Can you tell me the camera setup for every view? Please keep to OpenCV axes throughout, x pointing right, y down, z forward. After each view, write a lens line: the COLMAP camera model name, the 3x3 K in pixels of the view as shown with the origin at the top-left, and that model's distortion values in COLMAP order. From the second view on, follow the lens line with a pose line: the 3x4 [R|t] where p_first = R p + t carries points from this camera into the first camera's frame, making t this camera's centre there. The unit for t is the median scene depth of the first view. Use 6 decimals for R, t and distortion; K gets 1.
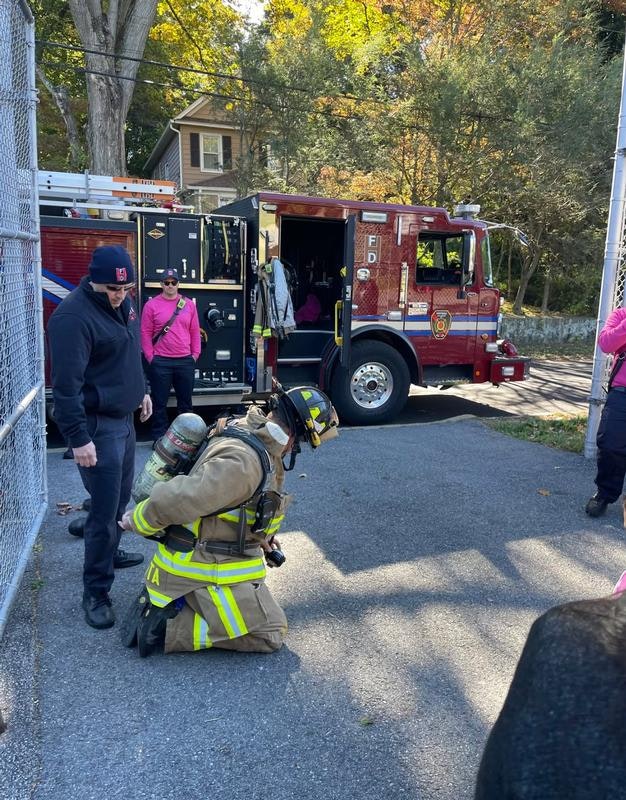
lens RADIAL K [[626.6, 0, 318.3], [0, 626.6, 391.6], [0, 0, 1]] dist [0.010616, 0.010224]
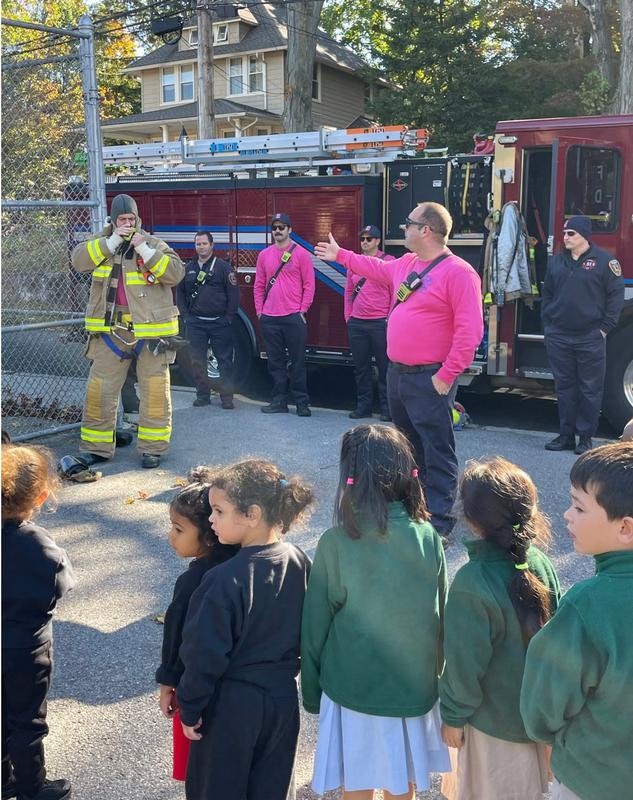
lens RADIAL K [[918.9, 0, 333.1], [0, 918.9, 398.8], [0, 0, 1]] dist [0.018250, 0.000000]
pose [[0.618549, 0.106540, -0.778490, 0.713975], [-0.116592, 0.992242, 0.043154, 0.005251], [0.777048, 0.064073, 0.626172, 0.122437]]
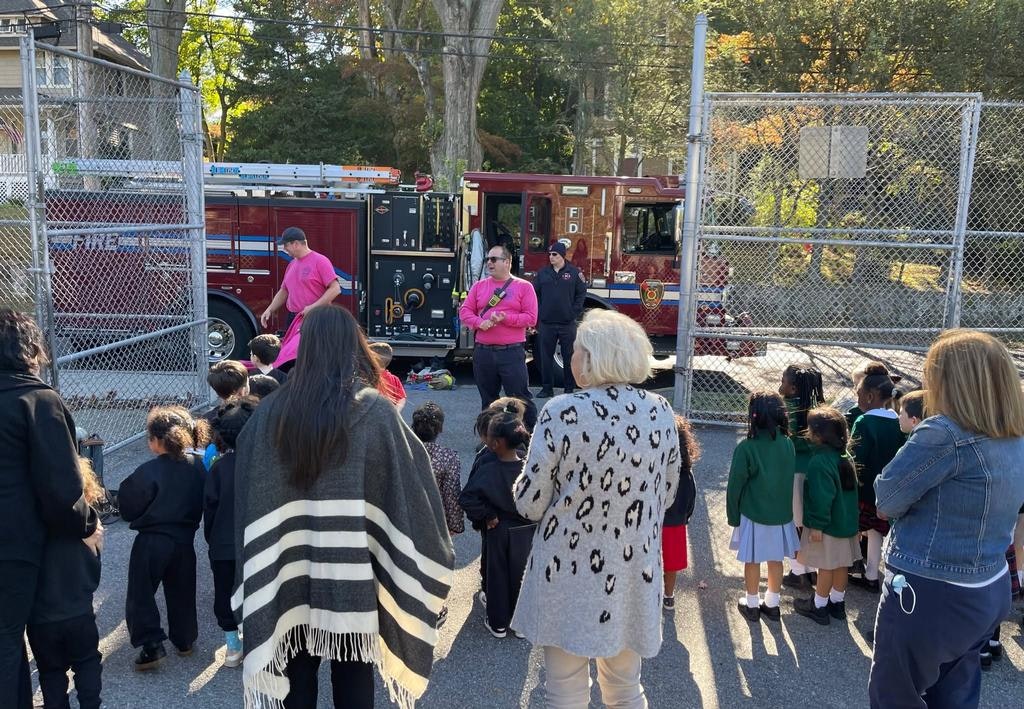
lens RADIAL K [[760.3, 0, 527.3], [0, 760.3, 355.1], [0, 0, 1]] dist [-0.004367, -0.013934]
pose [[0.929509, 0.060402, -0.363820, 0.526895], [-0.067504, 0.997696, -0.006822, 0.015443], [0.362569, 0.030900, 0.931444, -0.233322]]
